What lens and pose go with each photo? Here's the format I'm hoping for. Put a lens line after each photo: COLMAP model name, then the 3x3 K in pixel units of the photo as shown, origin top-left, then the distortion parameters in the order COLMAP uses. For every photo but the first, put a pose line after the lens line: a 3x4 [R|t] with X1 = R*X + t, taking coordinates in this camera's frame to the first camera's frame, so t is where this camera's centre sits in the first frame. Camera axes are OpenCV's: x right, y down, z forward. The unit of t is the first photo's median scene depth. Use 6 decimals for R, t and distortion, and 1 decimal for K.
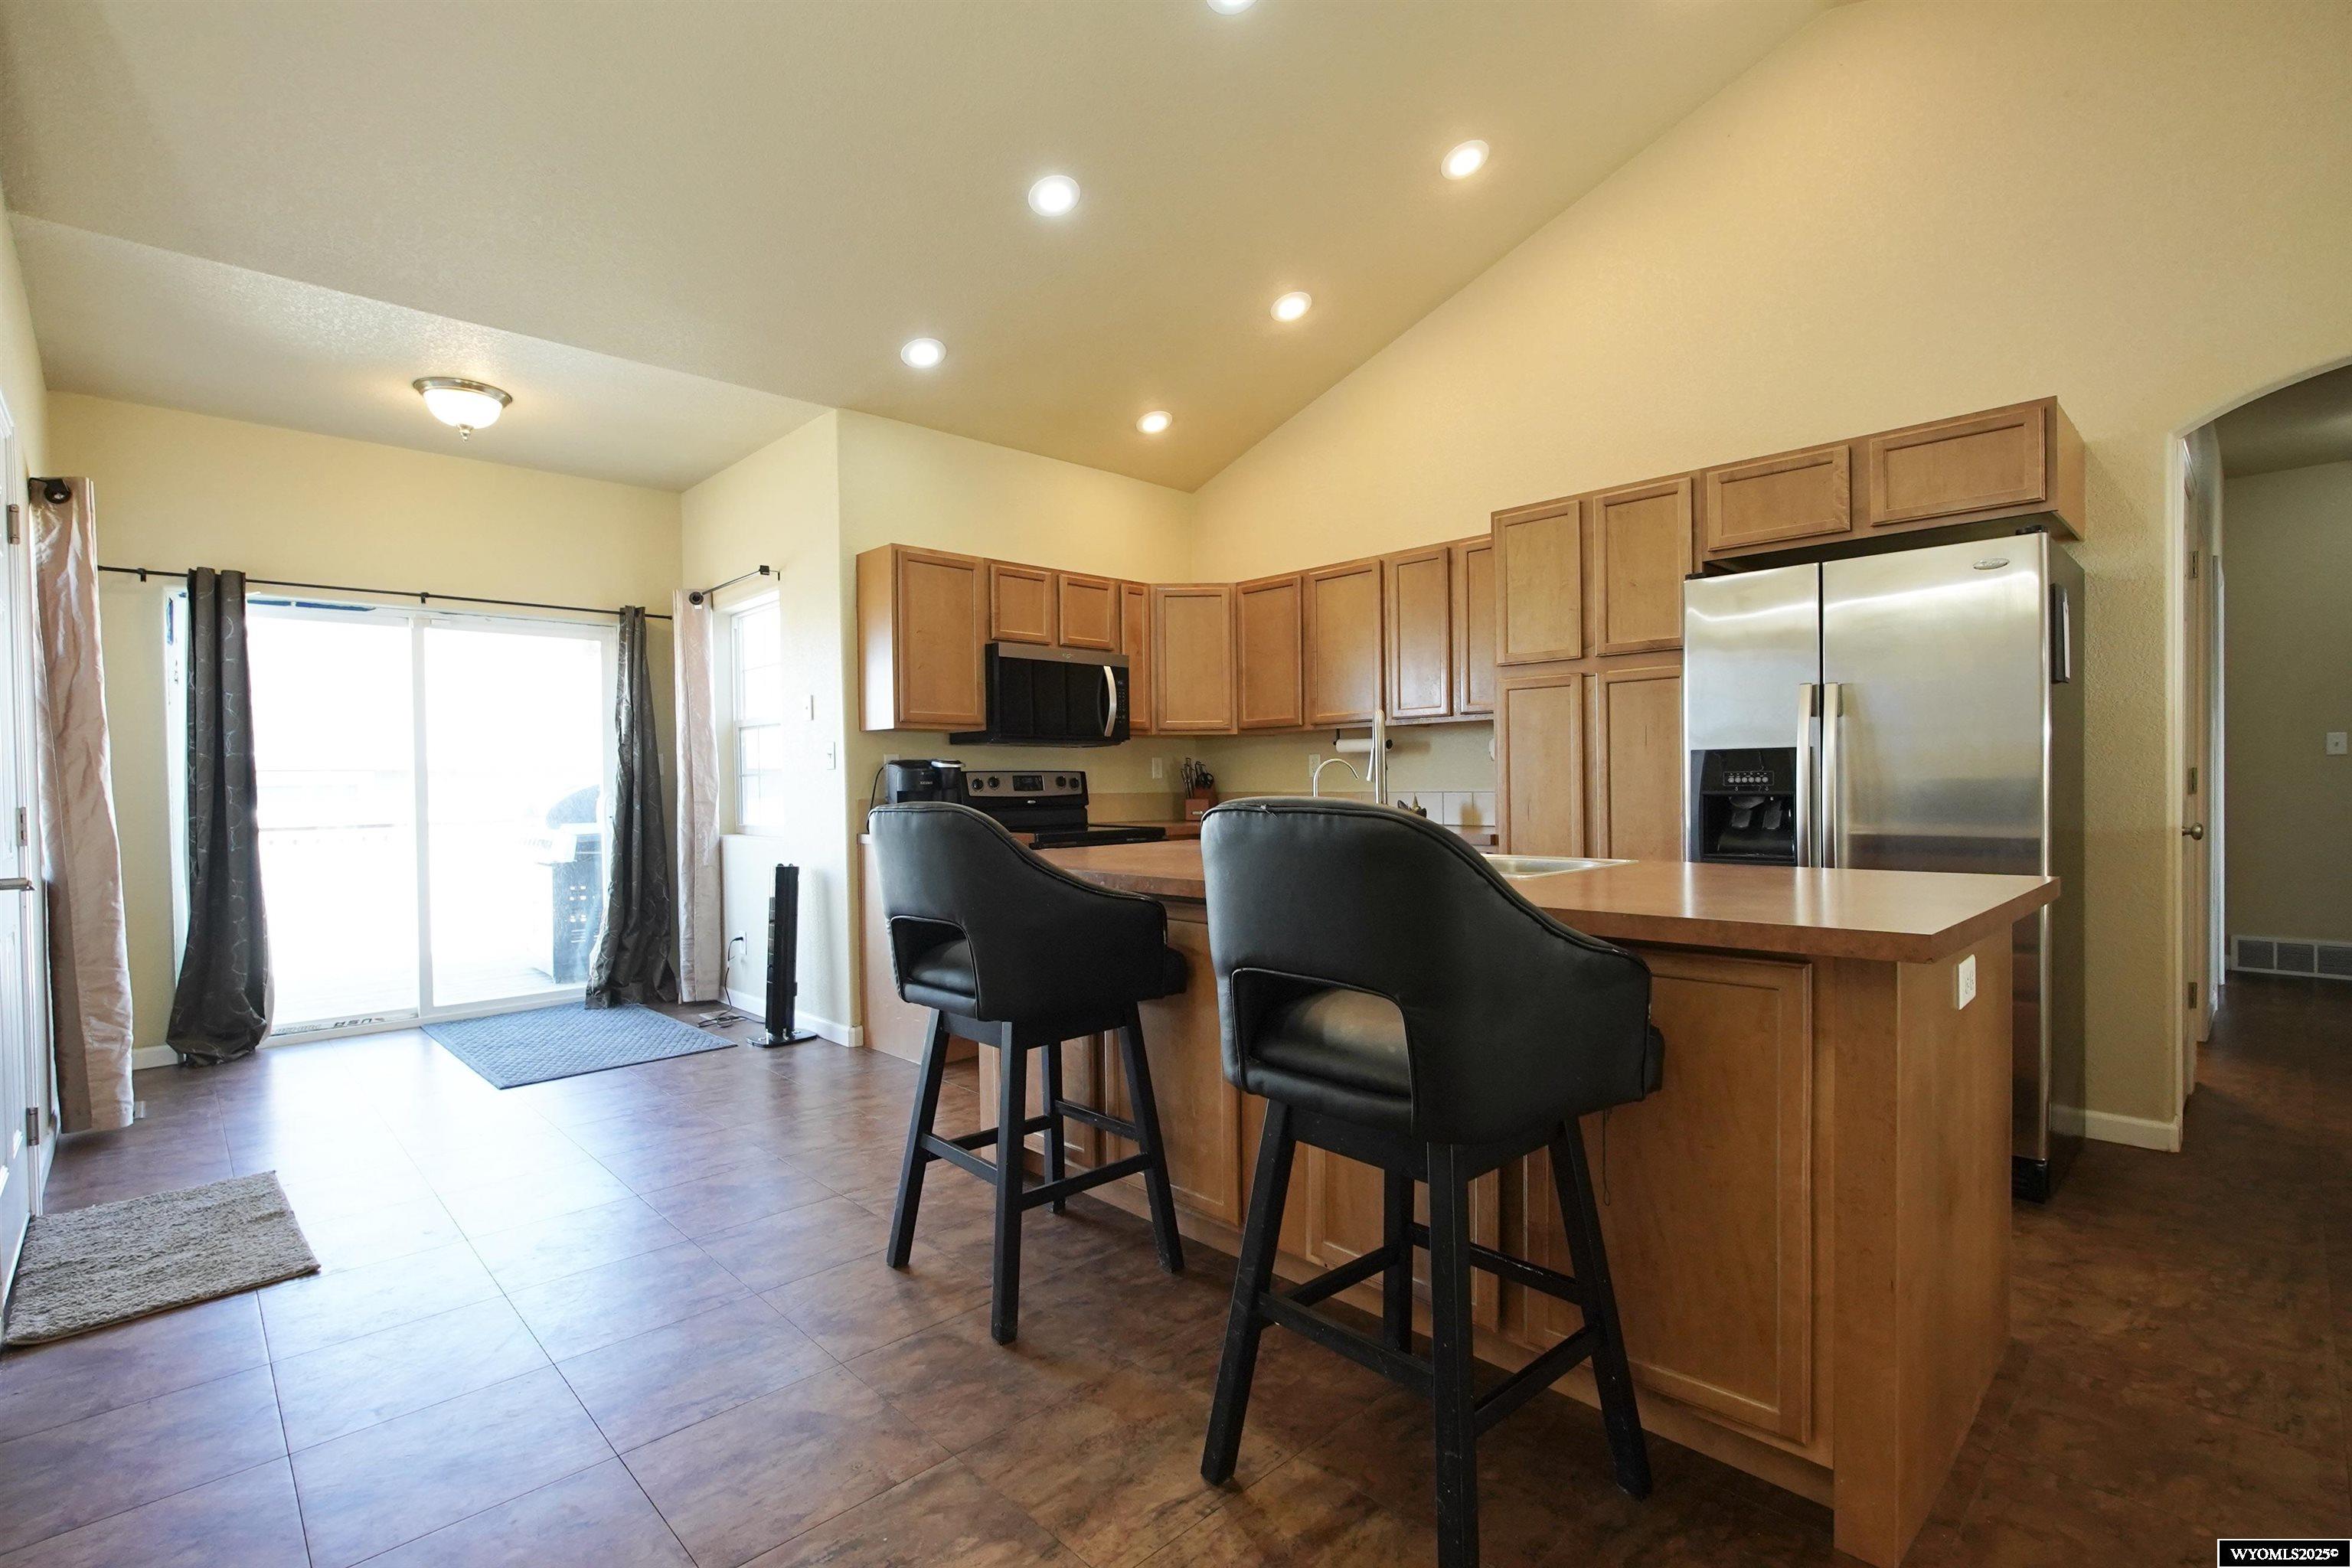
lens RADIAL K [[1081.8, 0, 1170.5], [0, 1081.8, 795.8], [0, 0, 1]] dist [-0.017214, 0.009254]
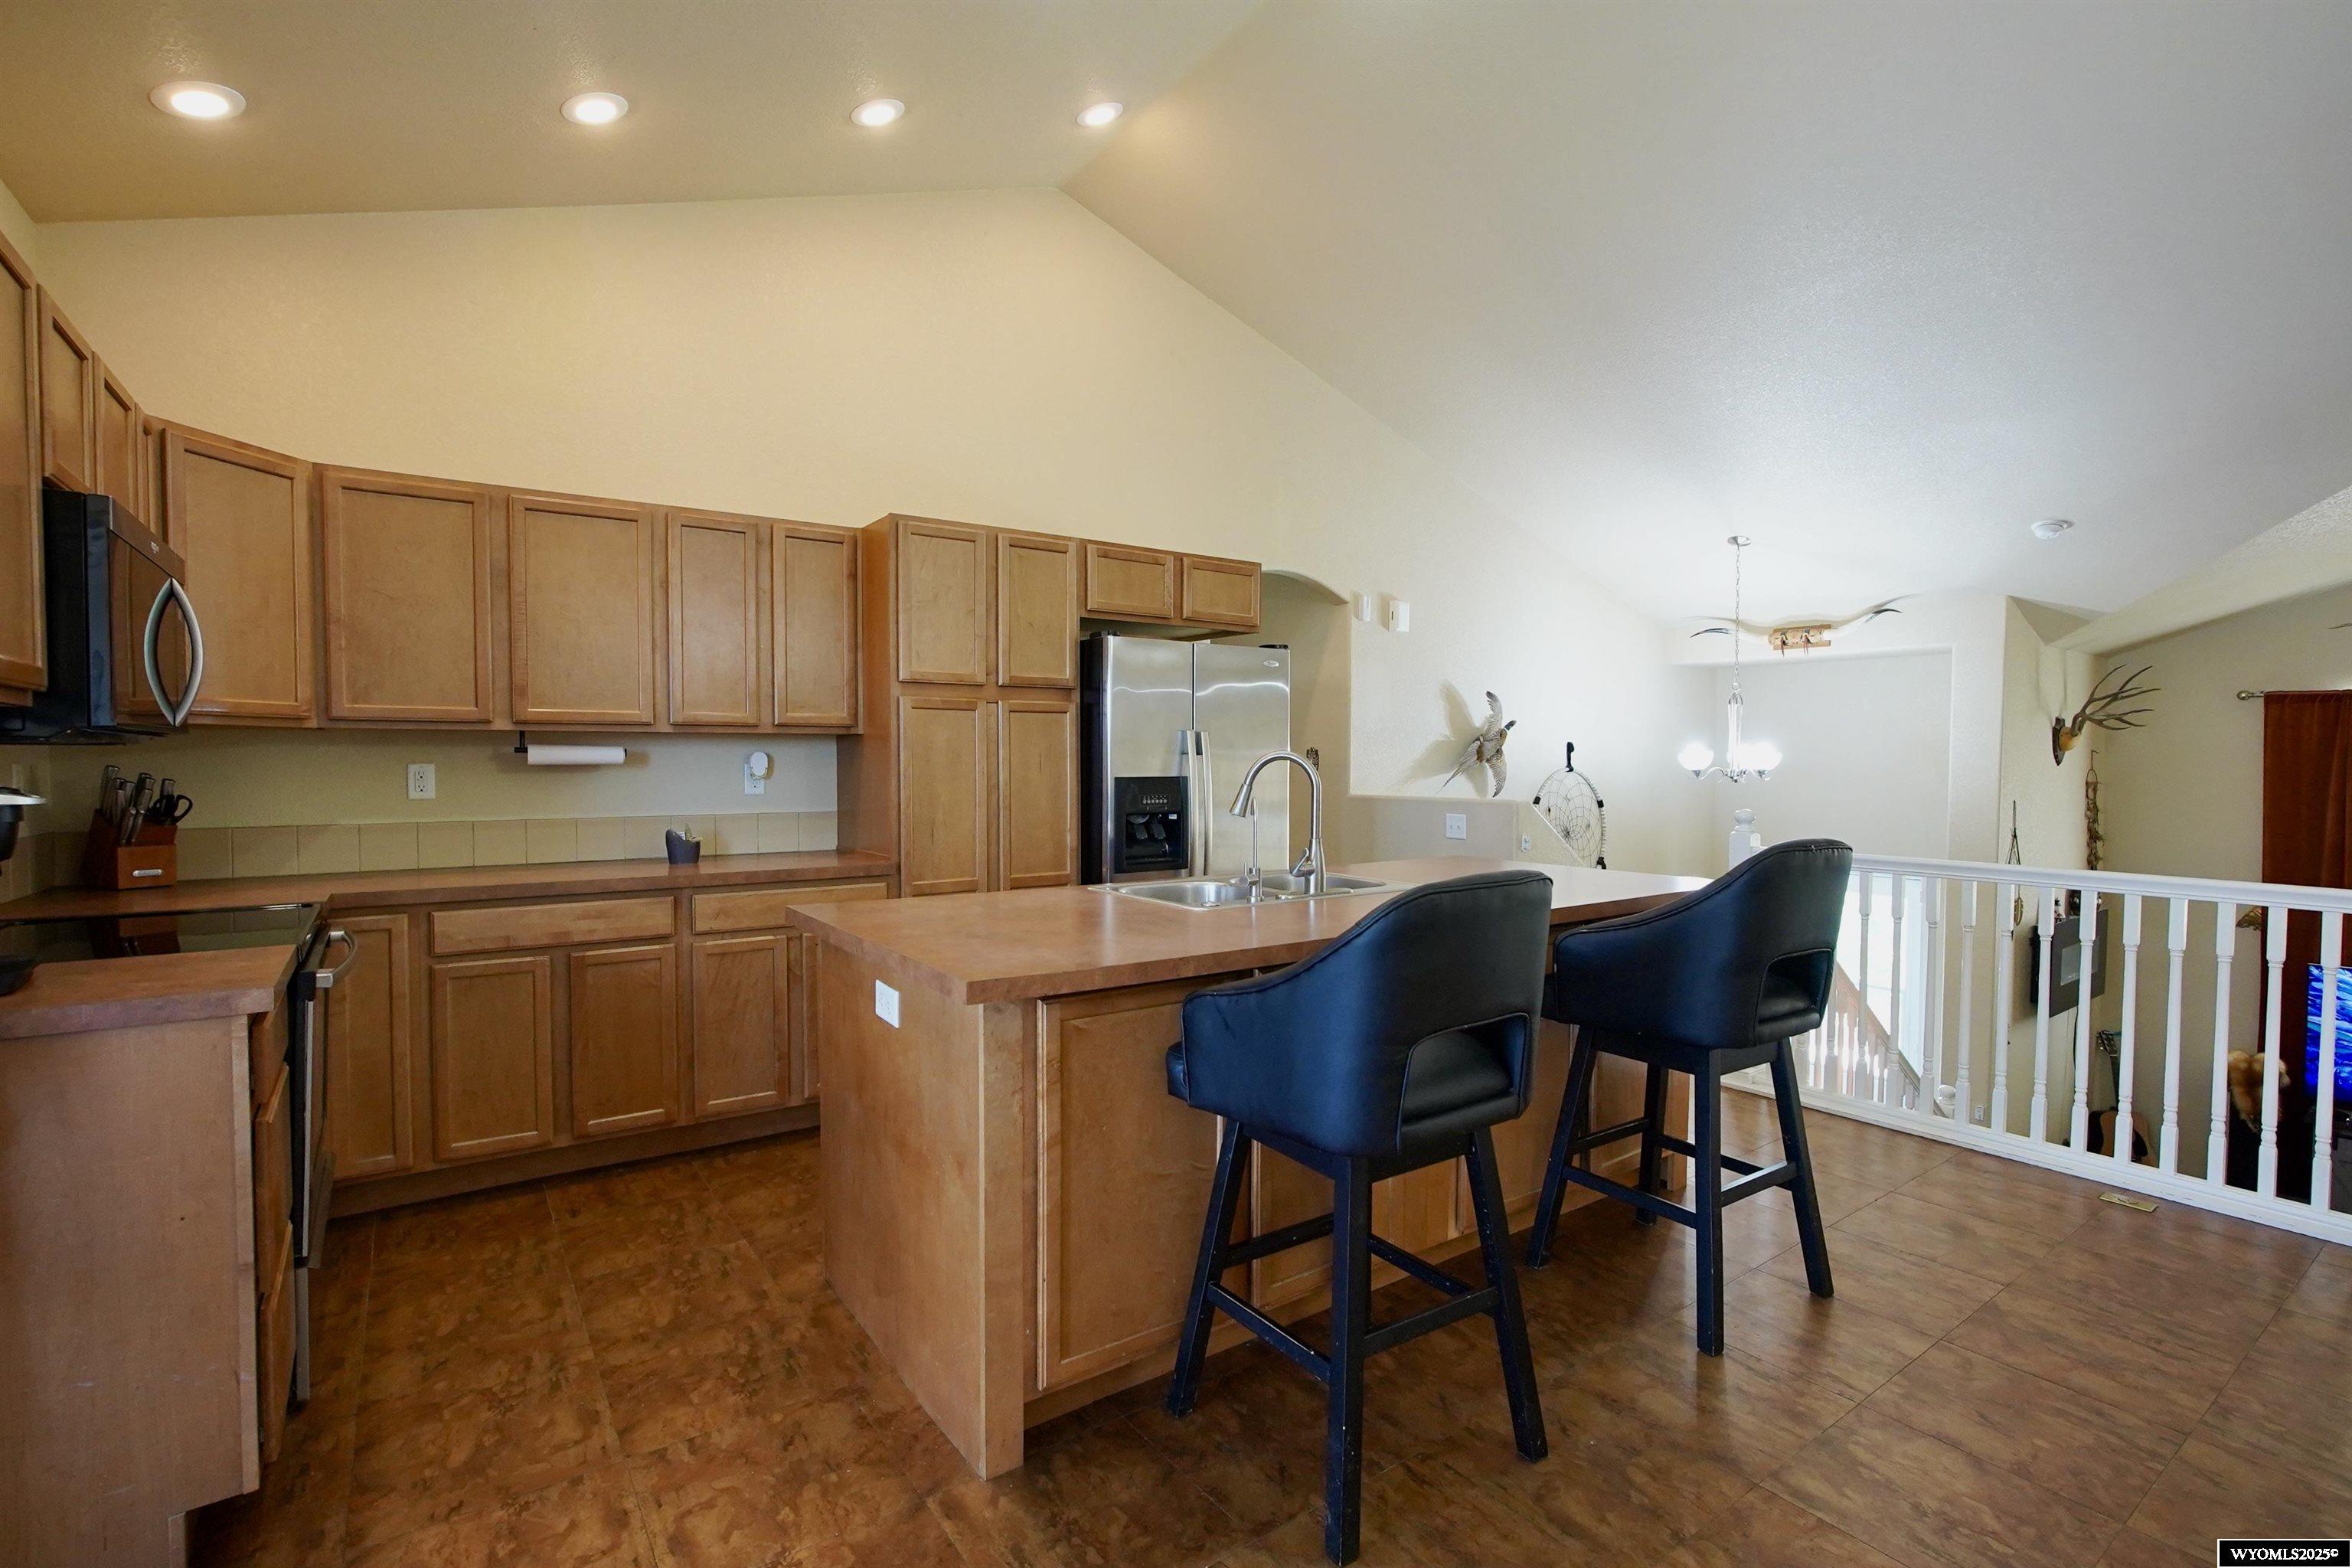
lens RADIAL K [[1081.8, 0, 1170.5], [0, 1081.8, 795.8], [0, 0, 1]] dist [-0.017214, 0.009254]
pose [[0.145985, -0.022803, 0.989024, -0.501007], [0.012067, 0.999701, 0.021268, -0.032568], [-0.989213, 0.008829, 0.146216, 0.542636]]
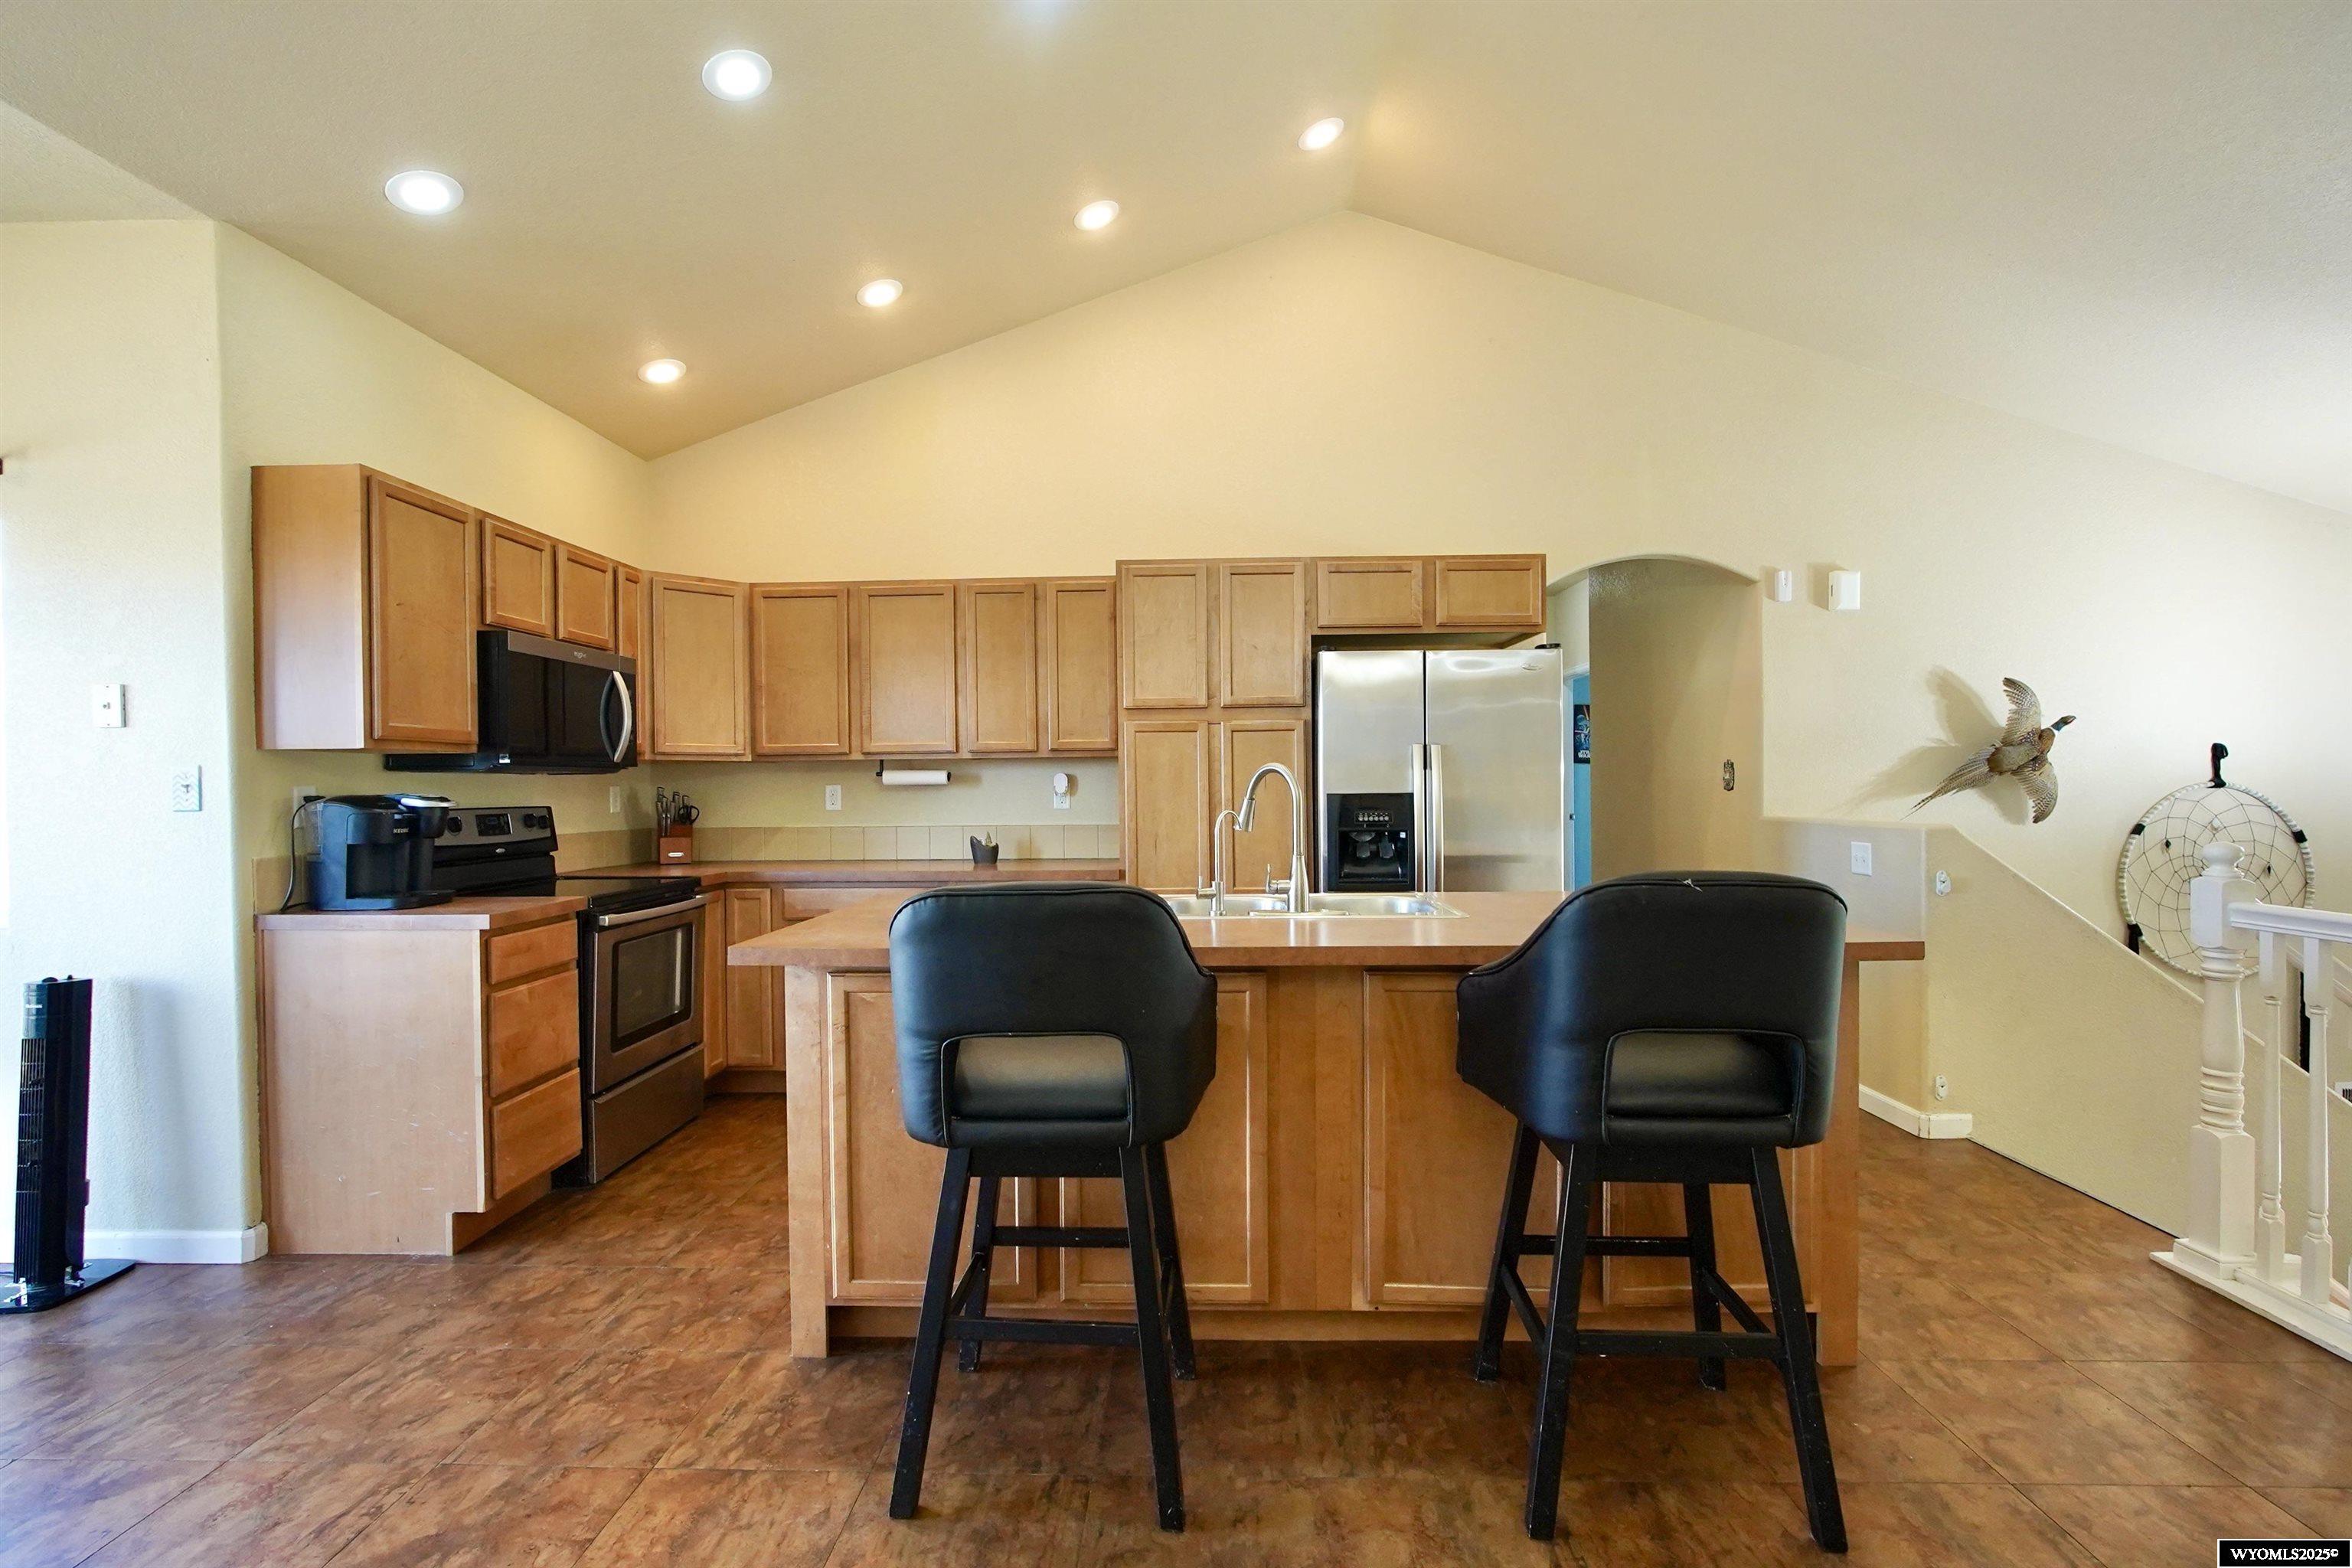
lens RADIAL K [[1081.8, 0, 1170.5], [0, 1081.8, 795.8], [0, 0, 1]] dist [-0.017214, 0.009254]
pose [[0.716489, -0.002100, 0.697595, -0.339090], [0.010708, 0.999911, -0.007989, -0.022478], [-0.697516, 0.013194, 0.716448, 0.187150]]
